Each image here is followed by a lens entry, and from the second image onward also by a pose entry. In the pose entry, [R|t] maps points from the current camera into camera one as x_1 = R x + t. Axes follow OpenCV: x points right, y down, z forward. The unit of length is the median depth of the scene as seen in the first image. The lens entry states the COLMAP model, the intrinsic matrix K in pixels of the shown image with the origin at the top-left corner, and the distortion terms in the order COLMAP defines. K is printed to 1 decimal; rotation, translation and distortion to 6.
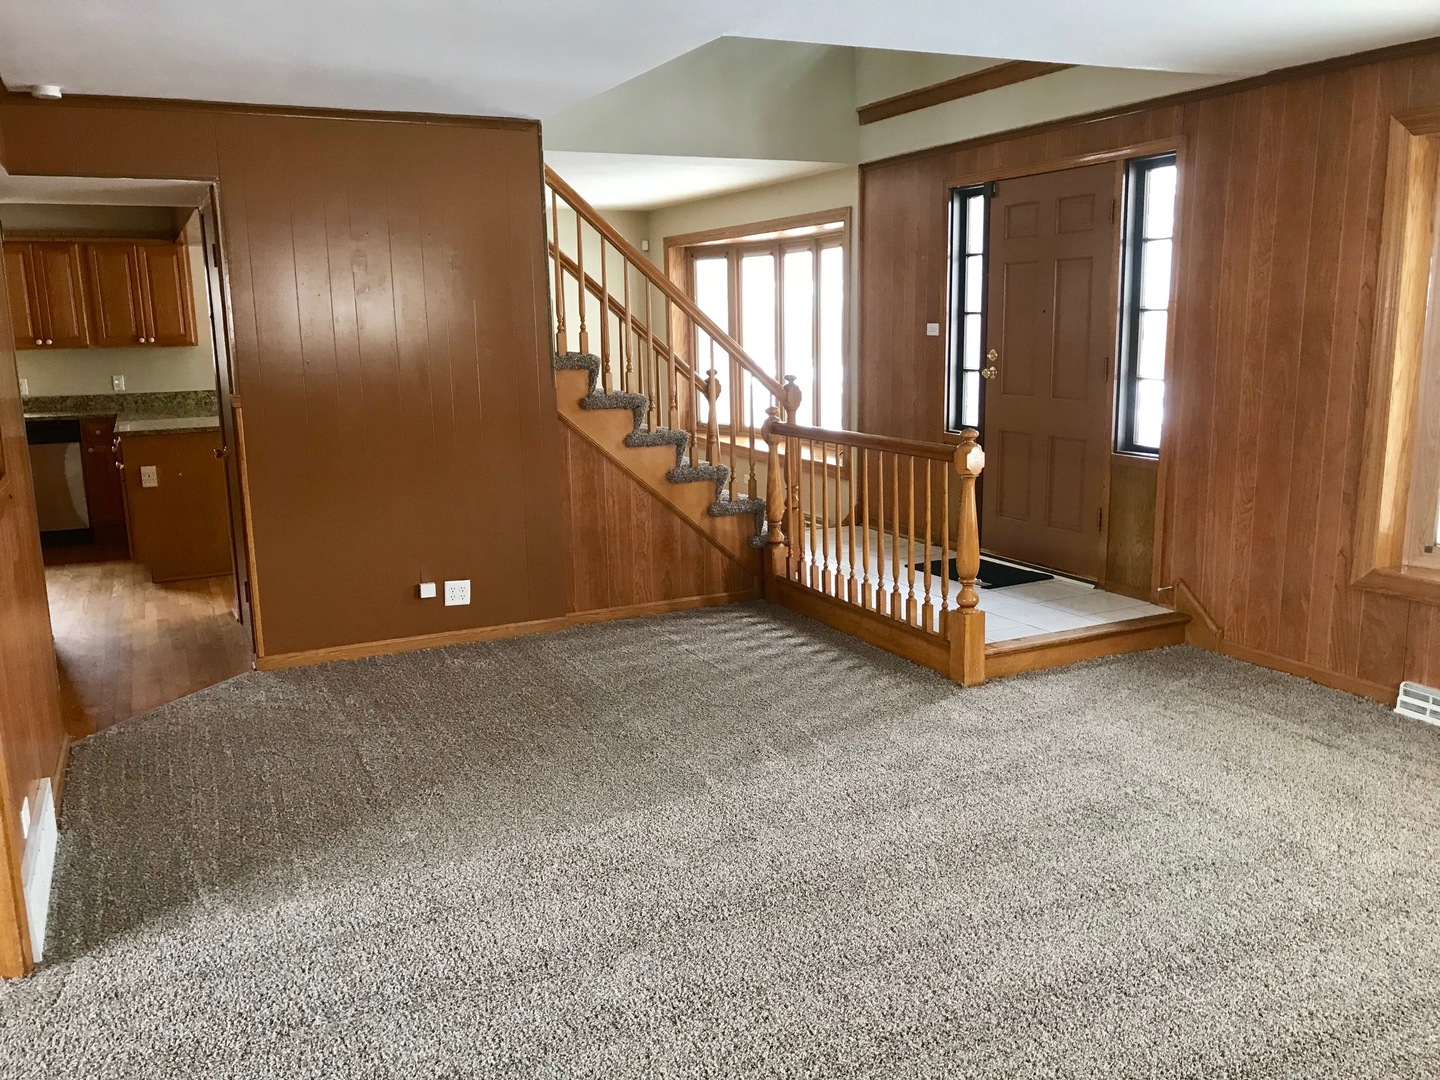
lens RADIAL K [[1184.6, 0, 720.0], [0, 1184.6, 540.0], [0, 0, 1]] dist [0.047561, -0.057977]
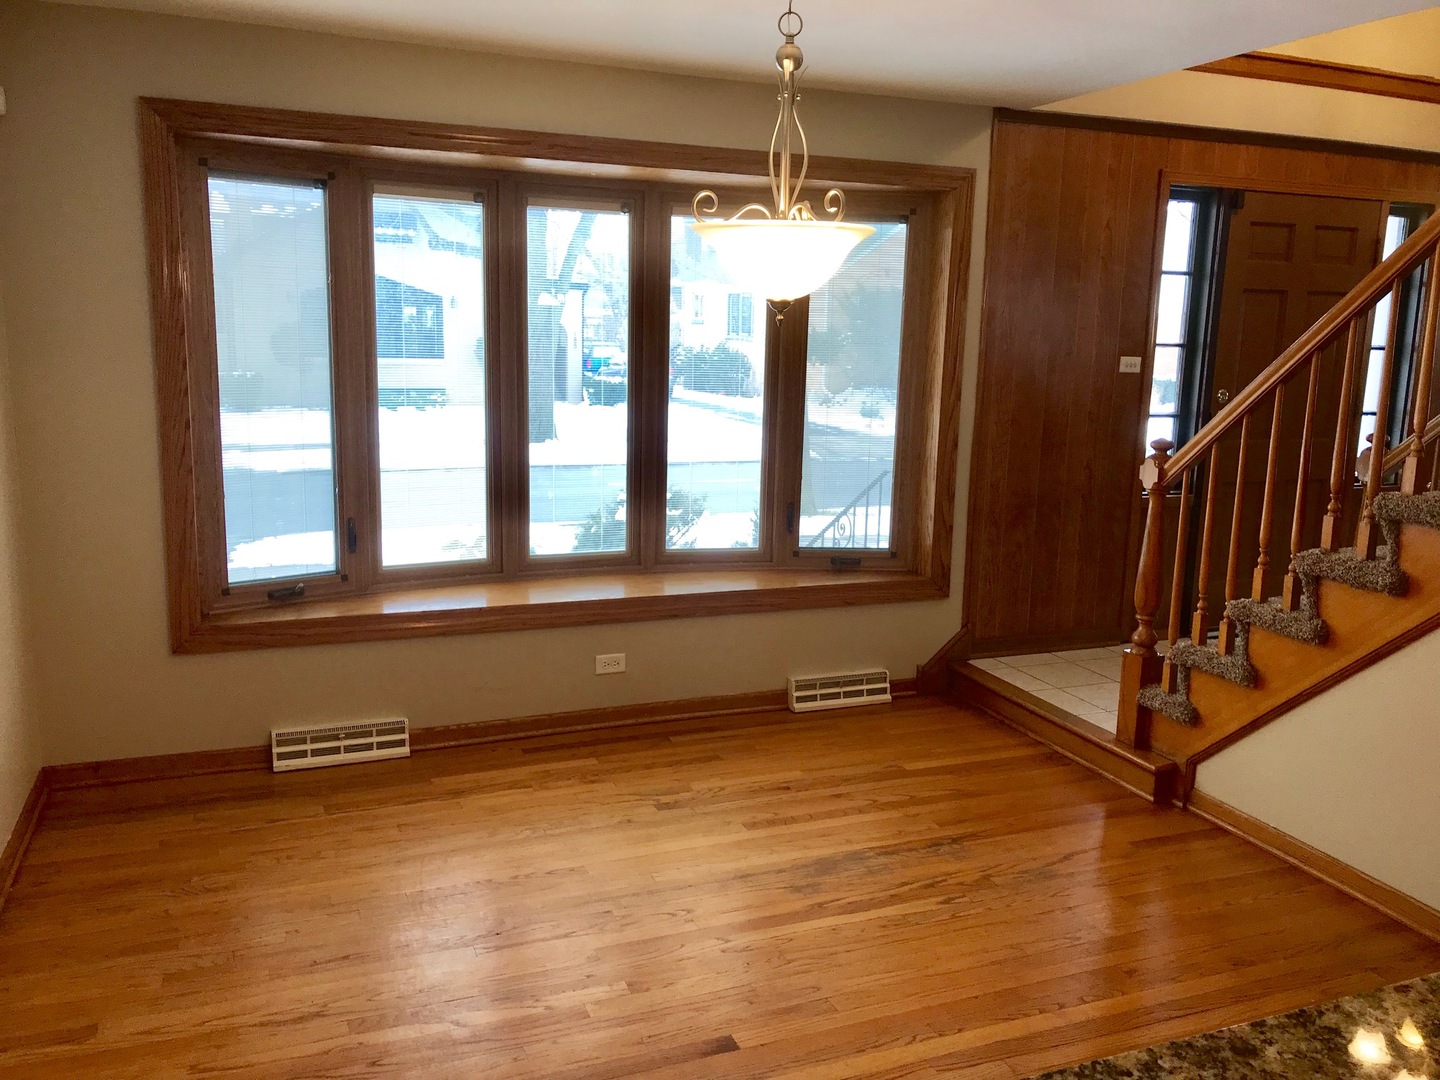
lens RADIAL K [[1166.3, 0, 720.0], [0, 1166.3, 540.0], [0, 0, 1]] dist [0.083269, -0.200591]
pose [[0.094621, -0.153659, 0.983583, -0.598073], [0.162953, 0.977080, 0.136968, -0.212961], [-0.982086, 0.147318, 0.117492, 1.184389]]
